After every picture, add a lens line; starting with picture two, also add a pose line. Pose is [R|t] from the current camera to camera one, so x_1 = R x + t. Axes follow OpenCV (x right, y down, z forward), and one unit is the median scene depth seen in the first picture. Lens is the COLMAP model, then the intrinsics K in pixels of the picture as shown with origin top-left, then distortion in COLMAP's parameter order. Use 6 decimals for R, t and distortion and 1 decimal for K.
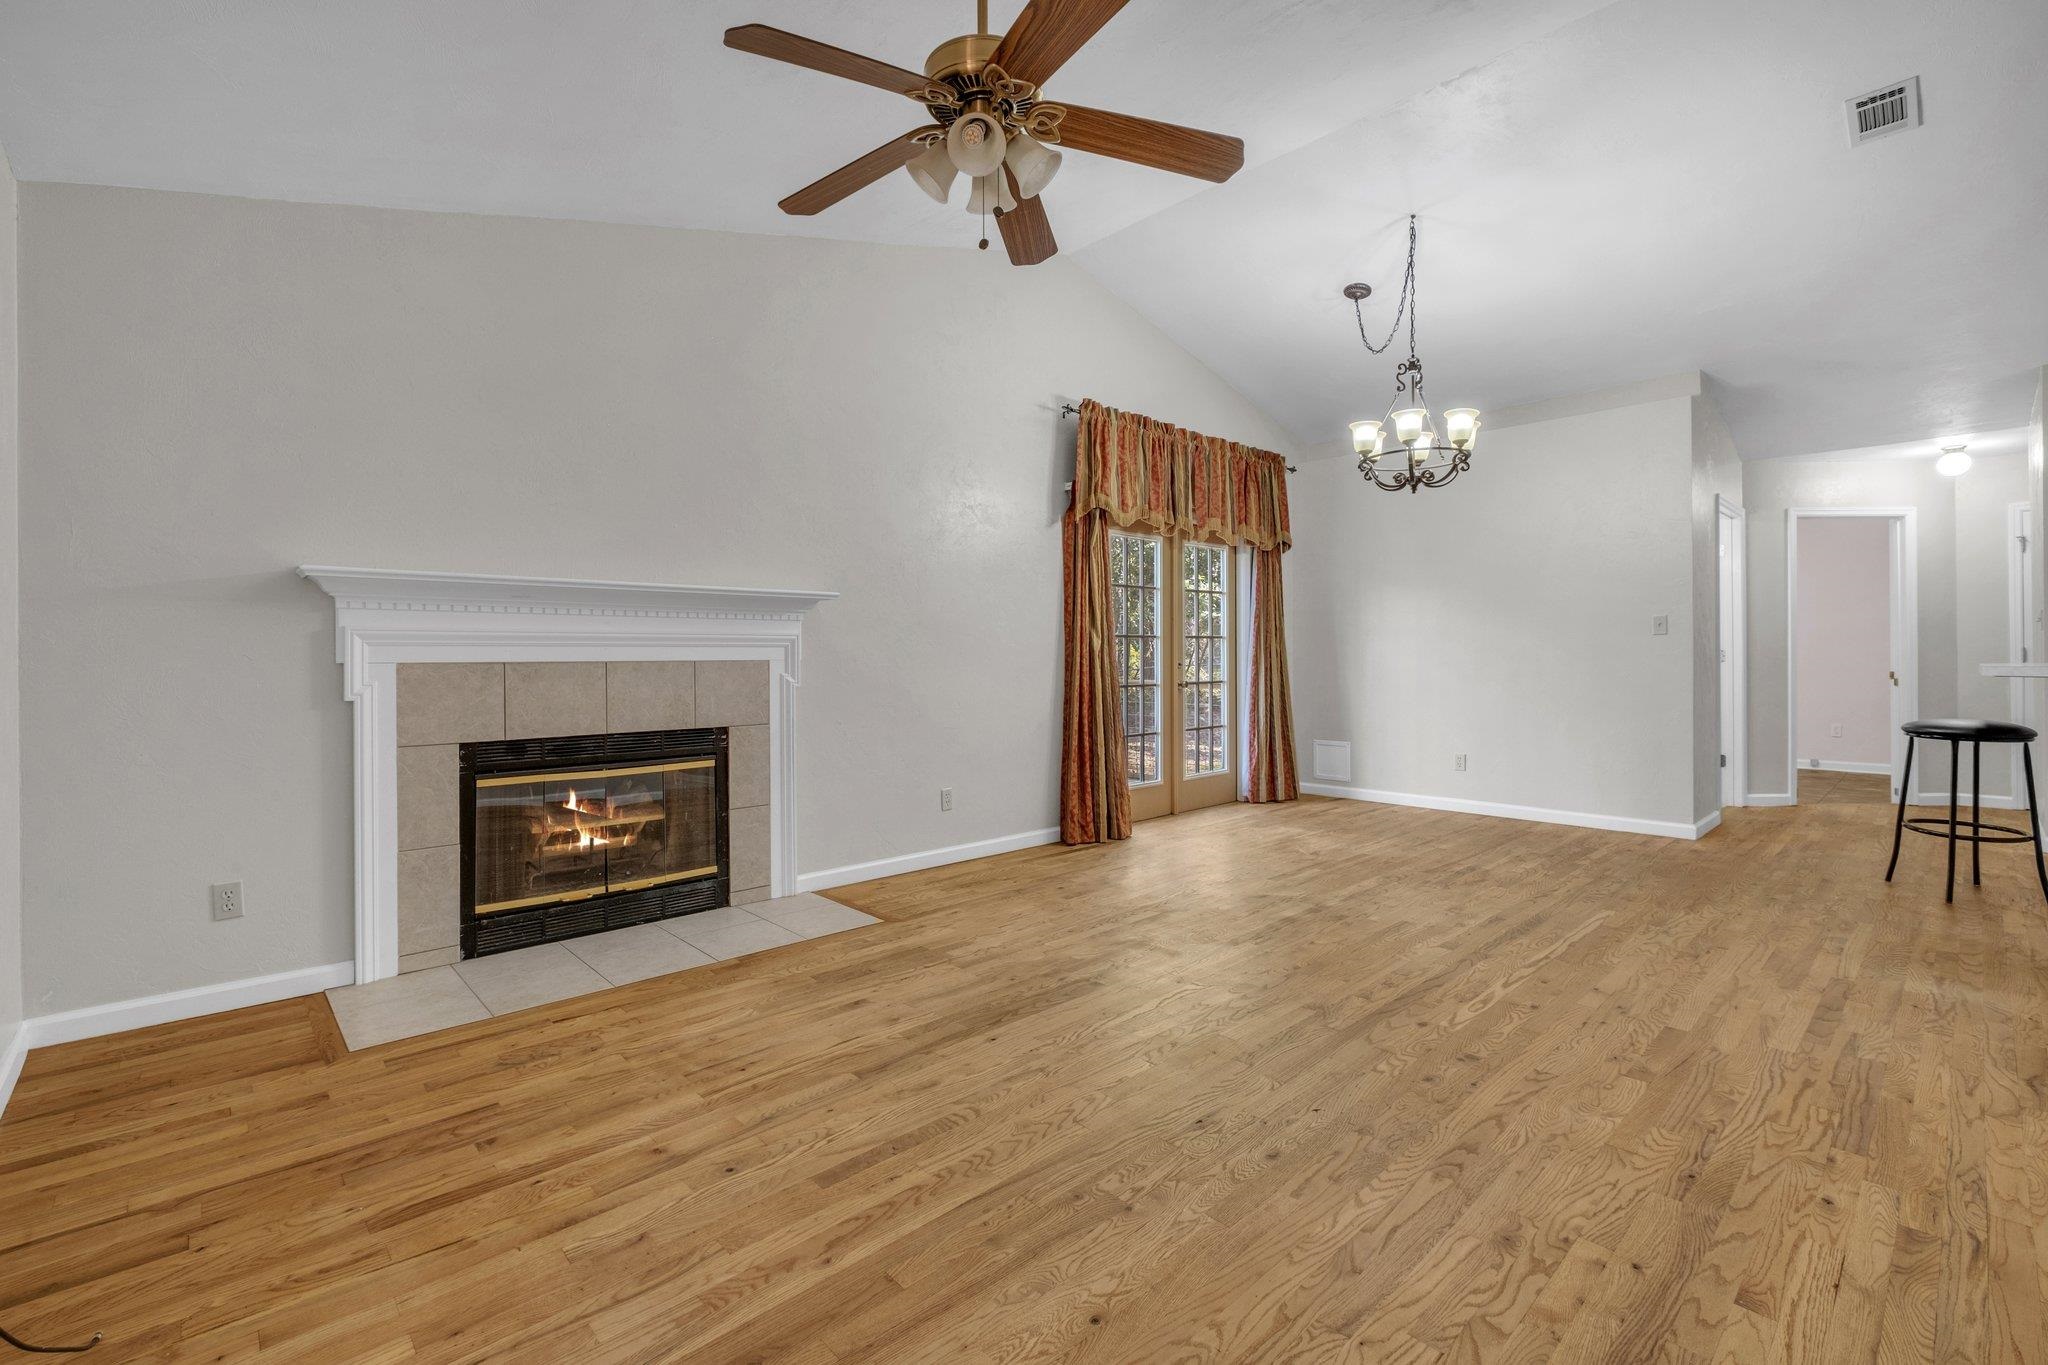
lens RADIAL K [[893.0, 0, 1001.3], [0, 893.0, 657.1], [0, 0, 1]] dist [-0.018352, 0.005460]
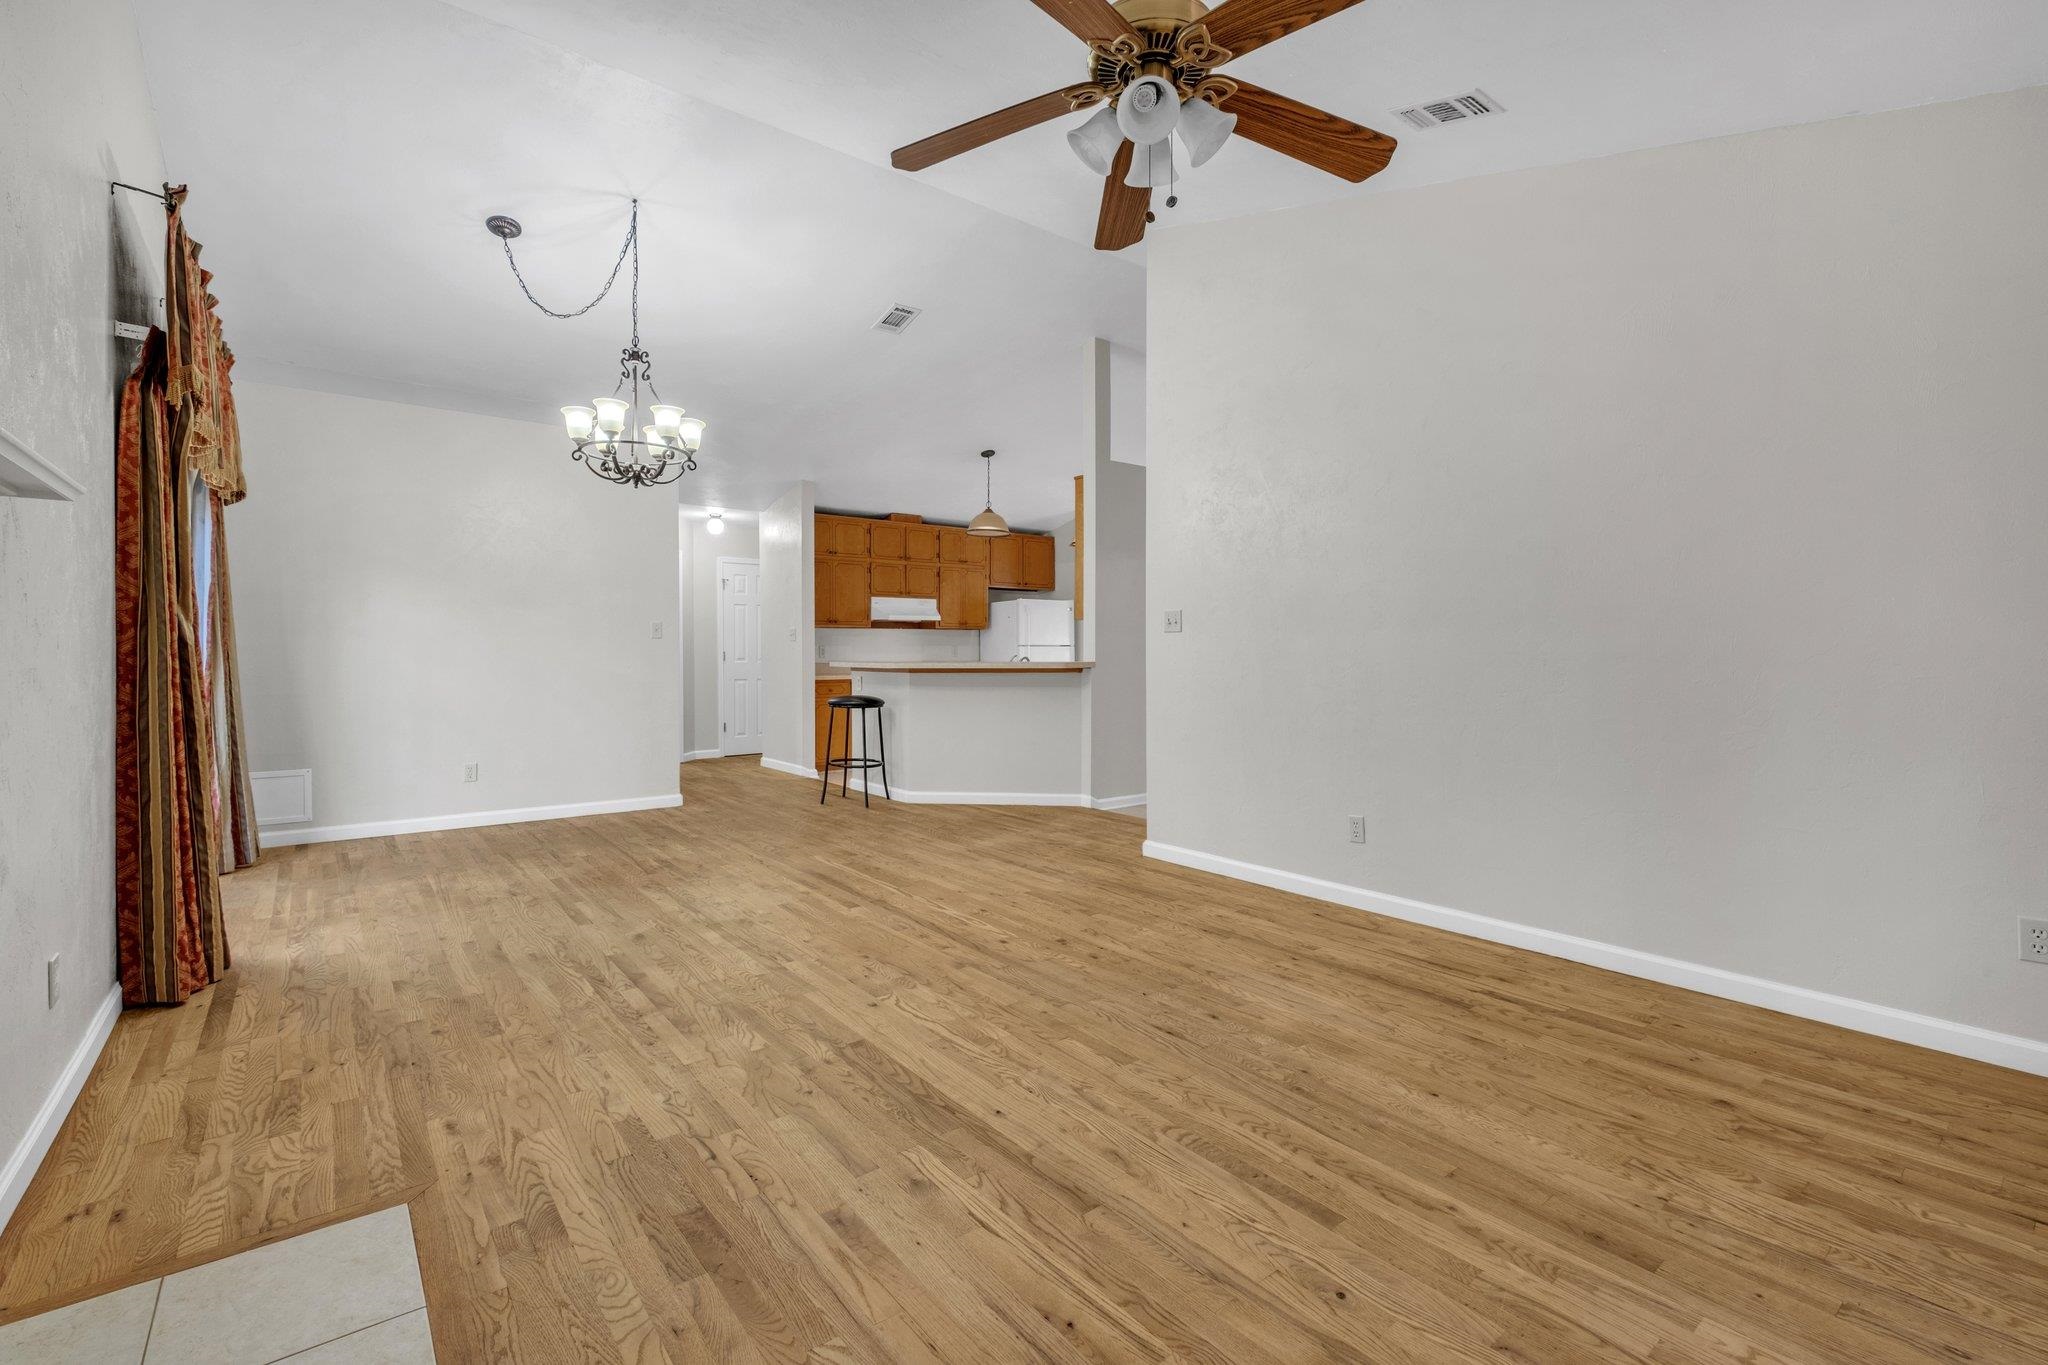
lens RADIAL K [[893.9, 0, 1000.7], [0, 893.9, 666.0], [0, 0, 1]] dist [-0.002994, -0.003587]
pose [[0.081492, -0.010049, 0.996623, -0.497989], [-0.000350, 0.999949, 0.010111, -0.000291], [-0.996674, -0.001172, 0.081484, 0.547478]]
